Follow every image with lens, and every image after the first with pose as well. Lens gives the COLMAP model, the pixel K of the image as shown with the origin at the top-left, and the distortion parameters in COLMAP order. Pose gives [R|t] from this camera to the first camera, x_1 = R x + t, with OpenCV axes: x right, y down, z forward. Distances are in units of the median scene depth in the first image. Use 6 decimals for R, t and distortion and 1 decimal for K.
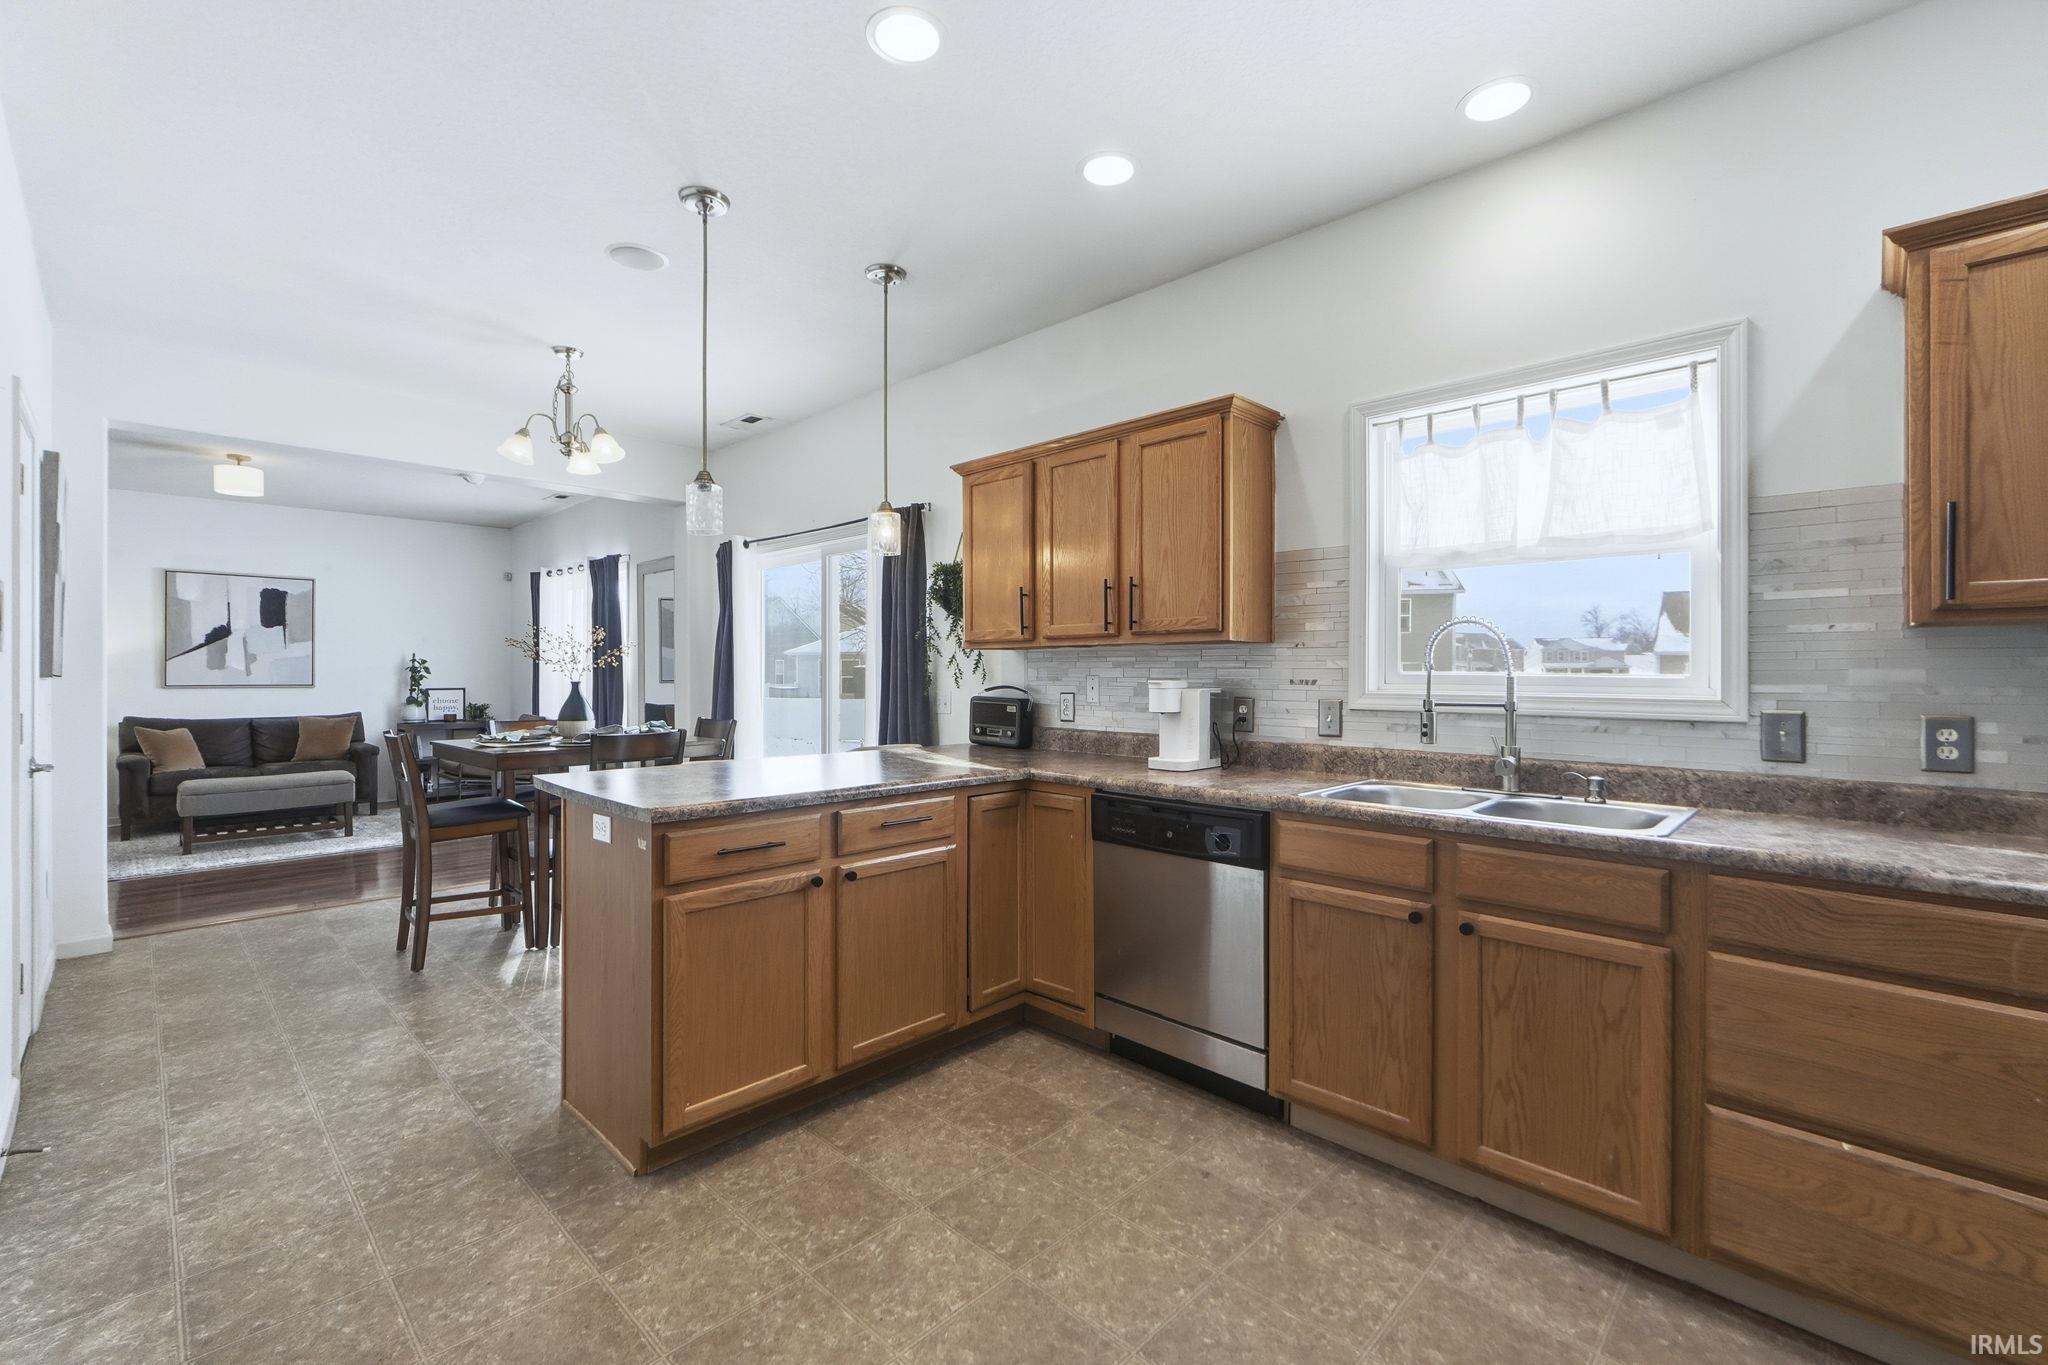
lens RADIAL K [[886.9, 0, 1042.0], [0, 886.9, 674.2], [0, 0, 1]] dist [0.000860, 0.000285]
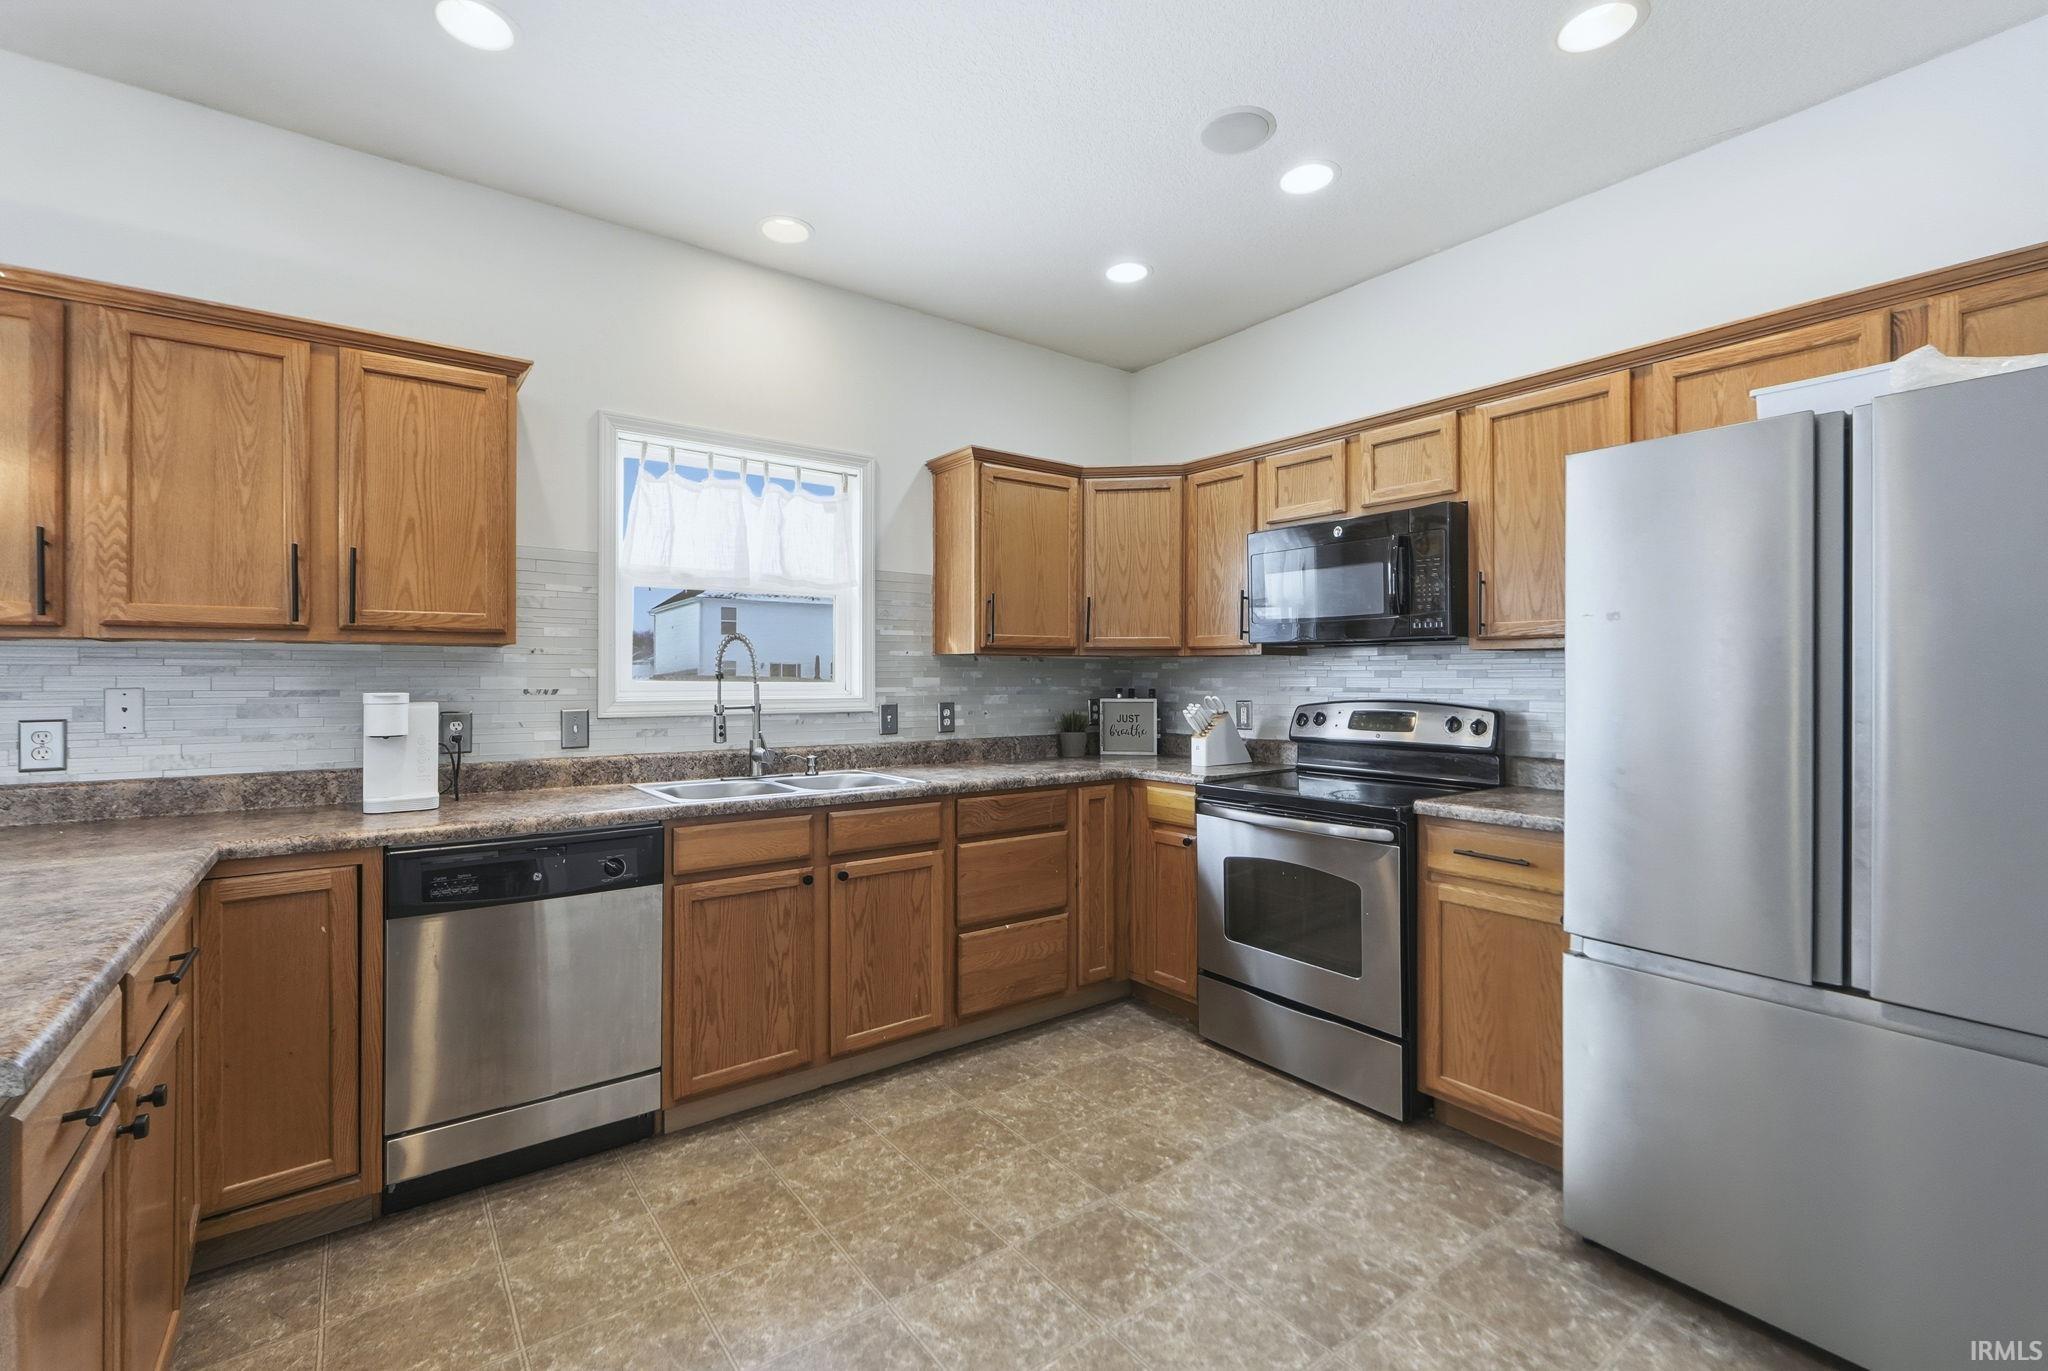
lens RADIAL K [[886.9, 0, 1013.6], [0, 886.9, 671.9], [0, 0, 1]] dist [0.000860, 0.000285]
pose [[0.149724, 0.001447, 0.988727, -0.392811], [0.001629, 0.999997, -0.001710, -0.006821], [-0.988726, 0.001866, 0.149721, 0.276513]]
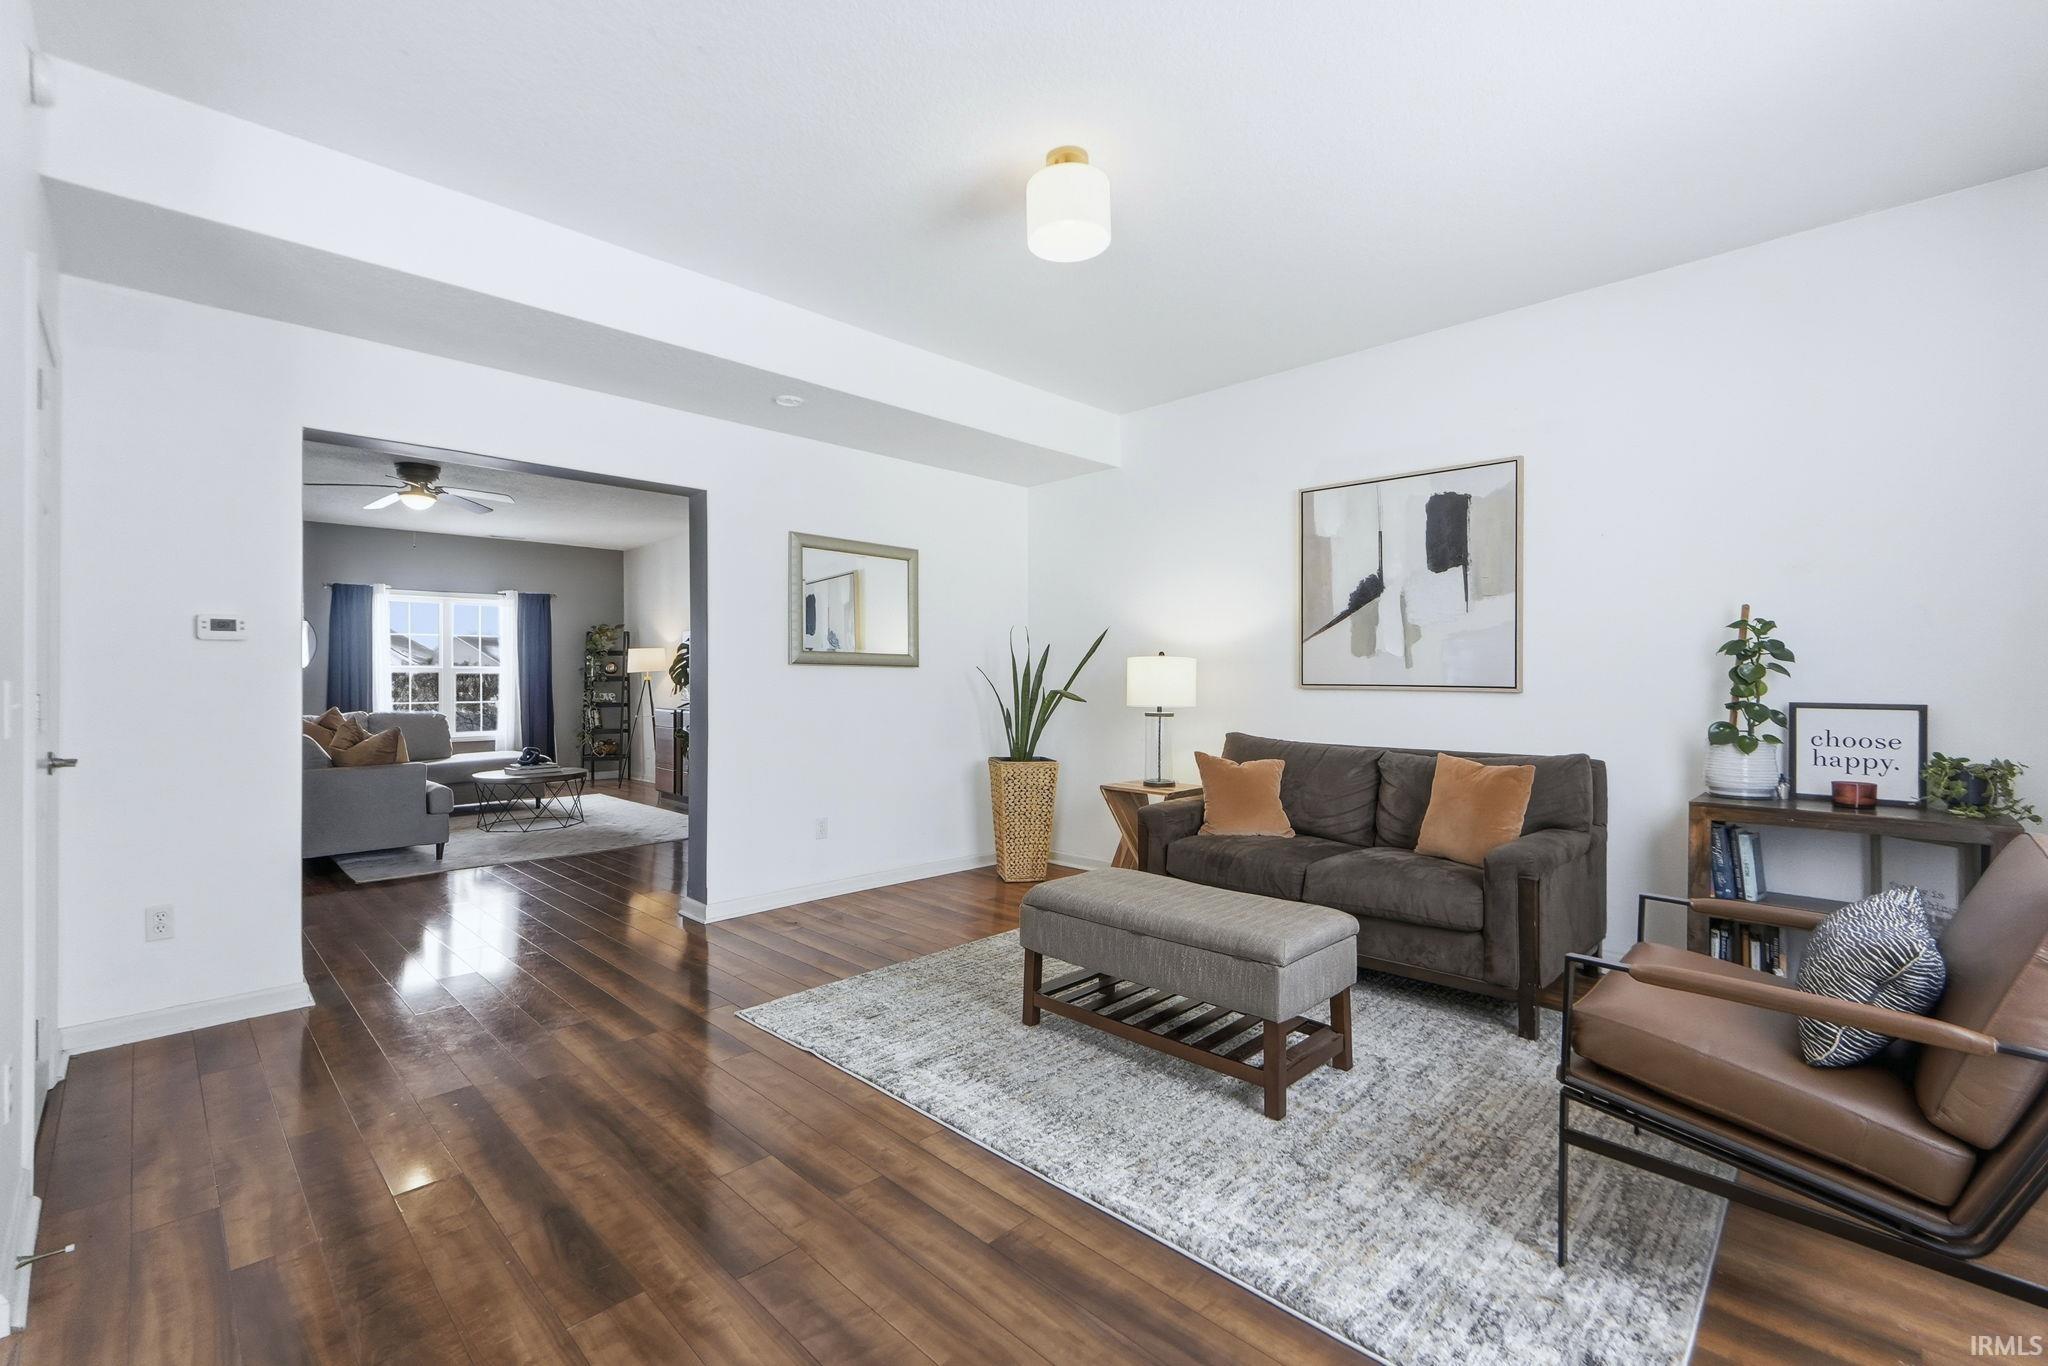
lens RADIAL K [[886.9, 0, 990.6], [0, 886.9, 675.8], [0, 0, 1]] dist [0.000860, 0.000285]
pose [[-0.030187, 0.001581, -0.999543, -0.663980], [-0.005590, 0.999983, 0.001751, 0.012173], [0.999529, 0.005640, -0.030178, 1.390149]]
